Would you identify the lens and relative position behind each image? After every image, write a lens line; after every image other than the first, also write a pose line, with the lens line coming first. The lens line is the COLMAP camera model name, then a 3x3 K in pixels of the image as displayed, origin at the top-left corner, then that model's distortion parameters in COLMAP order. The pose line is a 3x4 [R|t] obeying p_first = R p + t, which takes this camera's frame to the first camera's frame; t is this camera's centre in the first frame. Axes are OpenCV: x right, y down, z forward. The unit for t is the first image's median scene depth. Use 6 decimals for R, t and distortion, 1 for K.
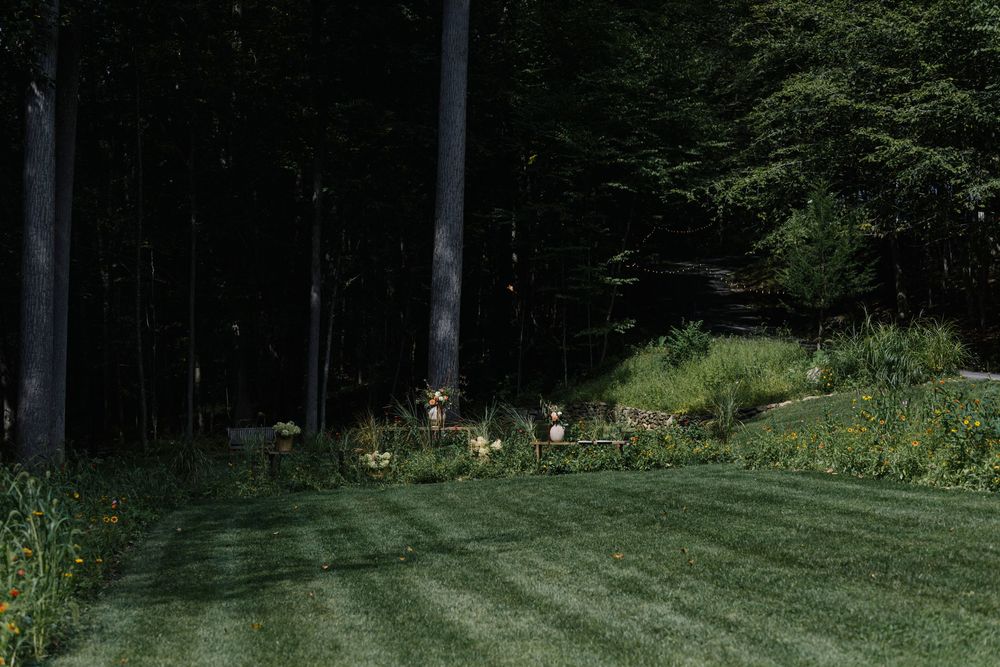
lens RADIAL K [[1460.3, 0, 500.0], [0, 1460.3, 333.5], [0, 0, 1]] dist [-0.009600, 0.107090]
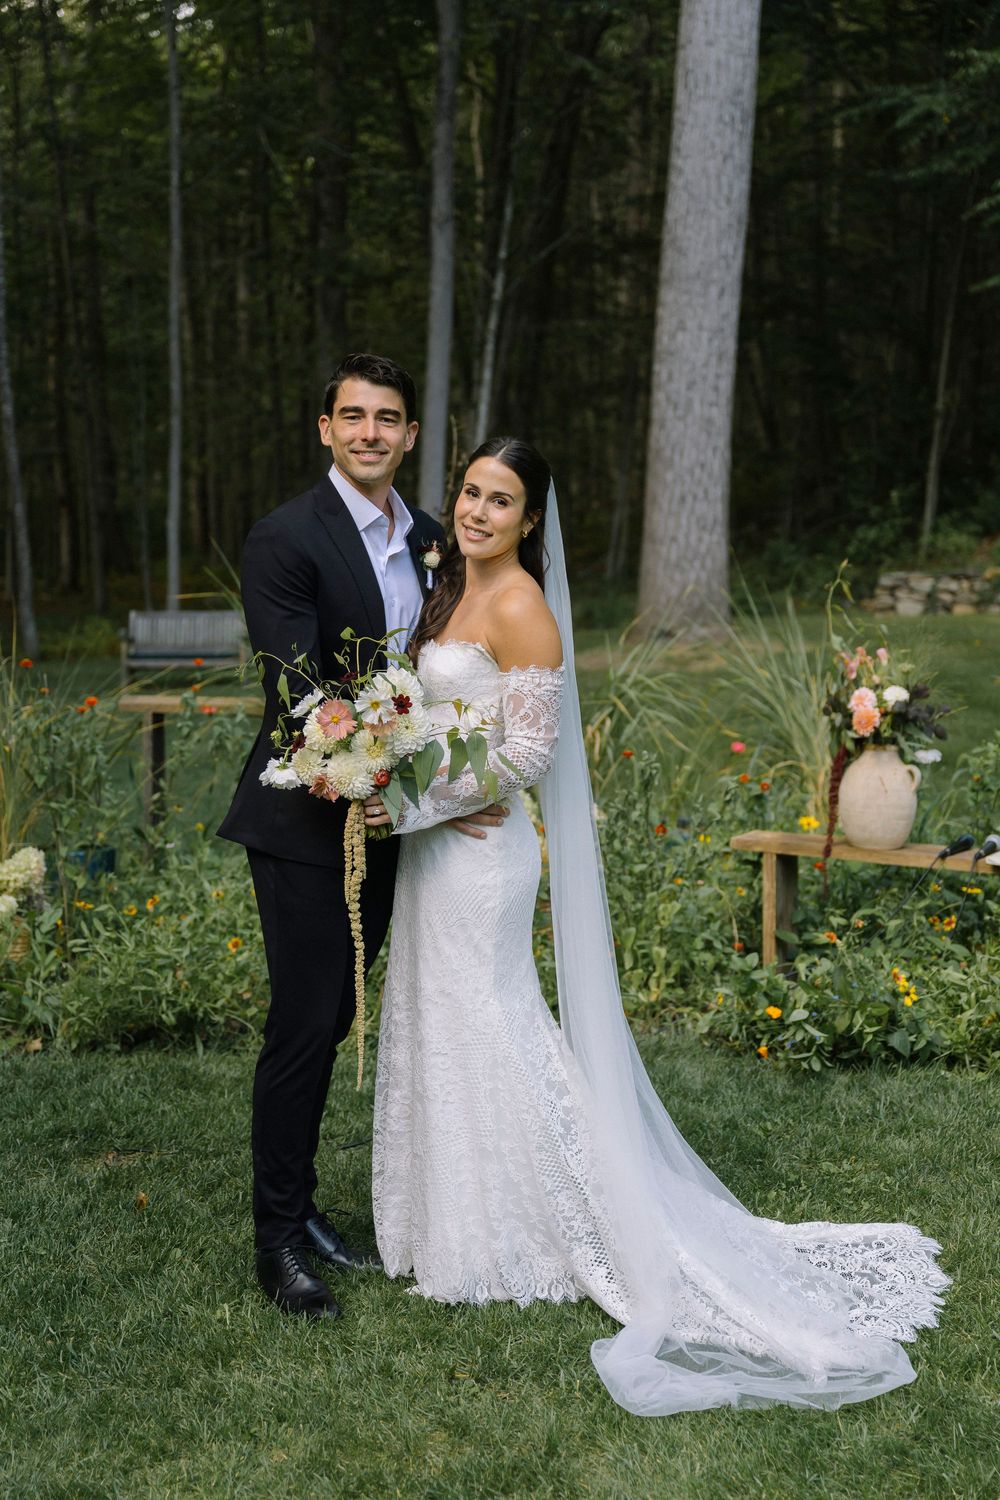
lens RADIAL K [[2178.7, 0, 499.6], [0, 2178.7, 716.6], [0, 0, 1]] dist [0.042336, -0.033074]
pose [[0.977496, 0.041951, -0.206742, 0.048798], [-0.014123, 0.990842, 0.134283, 0.020635], [0.210482, -0.128342, 0.969137, 0.713170]]
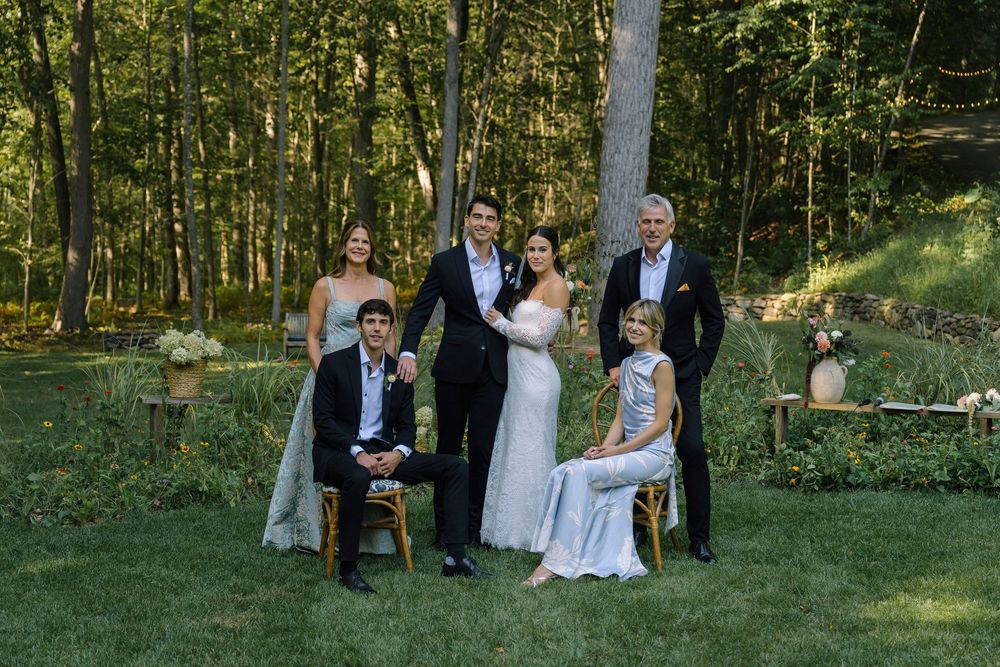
lens RADIAL K [[1468.6, 0, 500.7], [0, 1468.6, 361.2], [0, 0, 1]] dist [-0.013639, -0.045048]
pose [[0.988597, 0.044983, -0.143710, 0.006668], [-0.029615, 0.993781, 0.107345, 0.020185], [0.147645, -0.101865, 0.983781, 0.569190]]
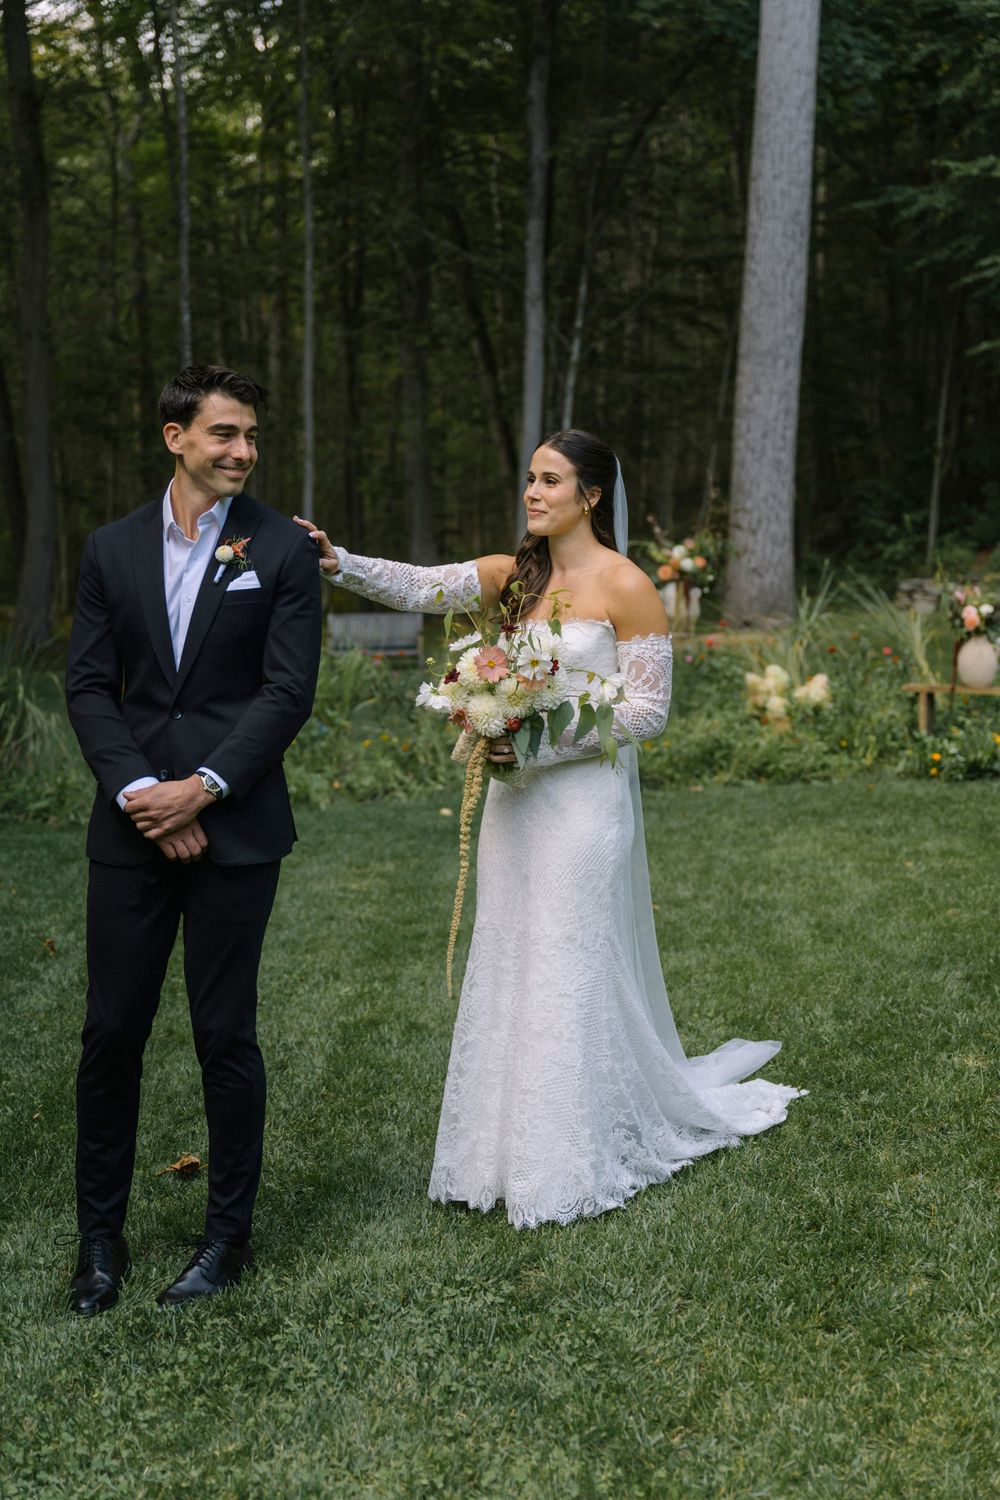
lens RADIAL K [[2190.4, 0, 500.0], [0, 2190.4, 750.0], [0, 0, 1]] dist [-0.009600, 0.107090]
pose [[0.980975, 0.027251, -0.192210, 0.027455], [-0.001340, 0.991026, 0.133663, 0.015949], [0.194127, -0.130862, 0.972209, 0.429339]]
